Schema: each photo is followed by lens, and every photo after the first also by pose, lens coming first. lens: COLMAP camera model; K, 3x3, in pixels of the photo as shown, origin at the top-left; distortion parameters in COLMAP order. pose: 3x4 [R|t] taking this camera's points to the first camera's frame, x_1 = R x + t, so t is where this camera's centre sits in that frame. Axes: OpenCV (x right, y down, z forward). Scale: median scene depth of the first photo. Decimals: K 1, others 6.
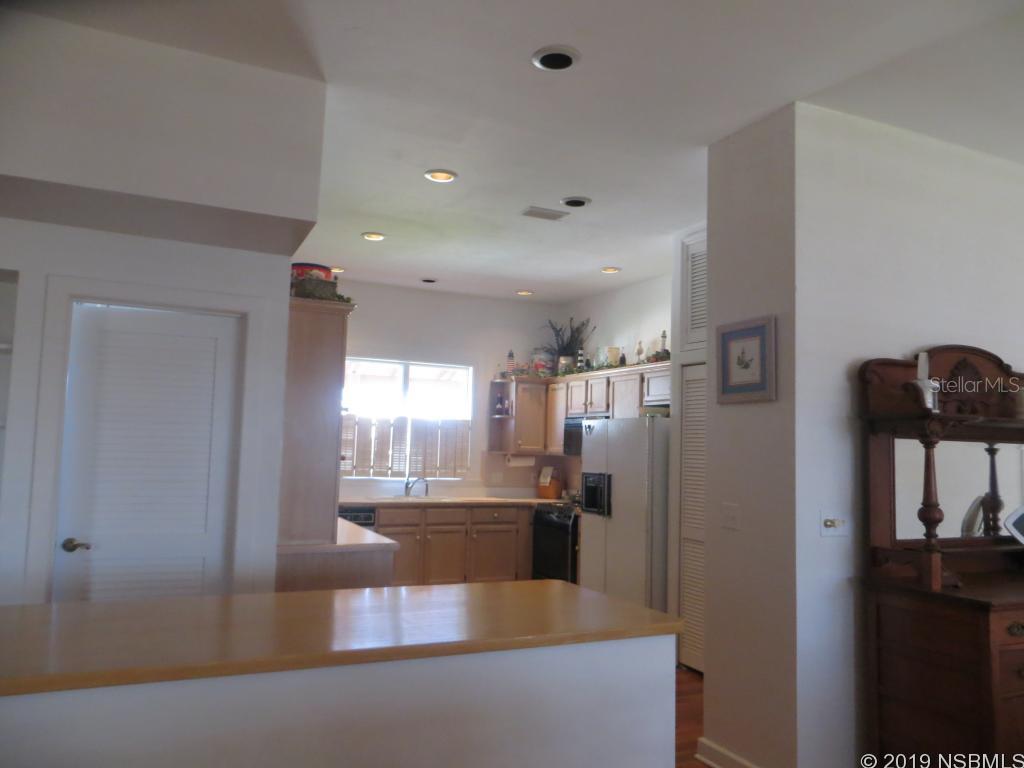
lens RADIAL K [[774.6, 0, 512.0], [0, 774.6, 384.0], [0, 0, 1]] dist [-0.007551, -0.005127]
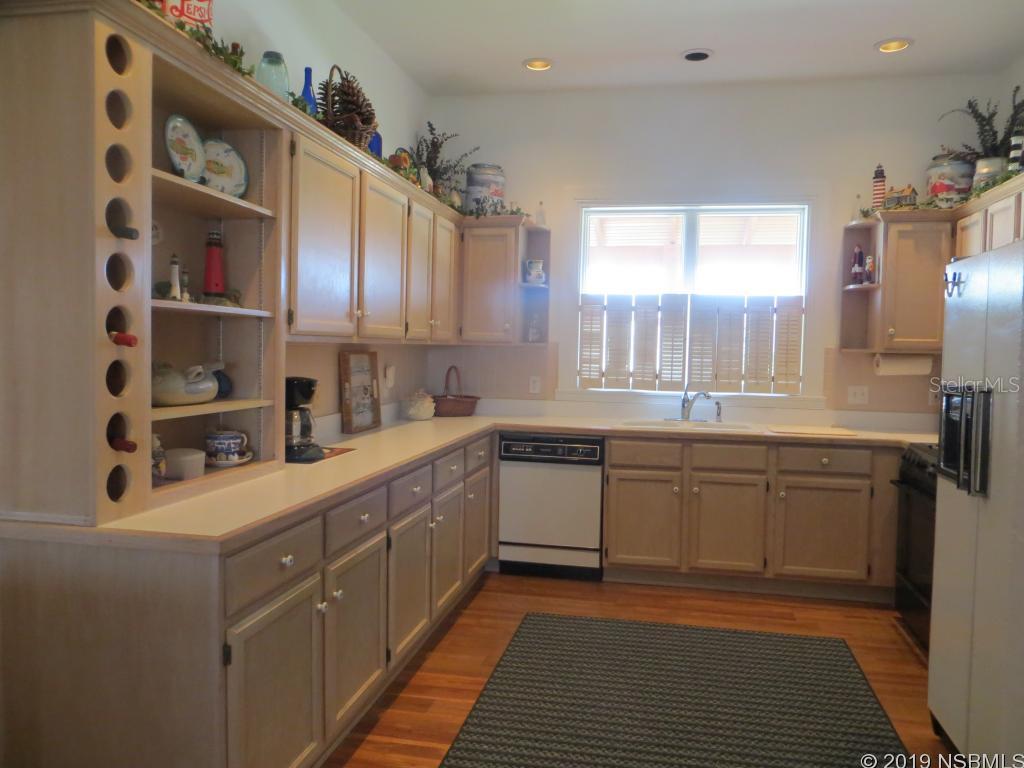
lens RADIAL K [[774.6, 0, 512.0], [0, 774.6, 384.0], [0, 0, 1]] dist [-0.007551, -0.005127]
pose [[0.802843, 0.012004, -0.596070, 0.122774], [0.053767, 0.994265, 0.092442, 0.047864], [0.593761, -0.106265, 0.797593, 0.402730]]
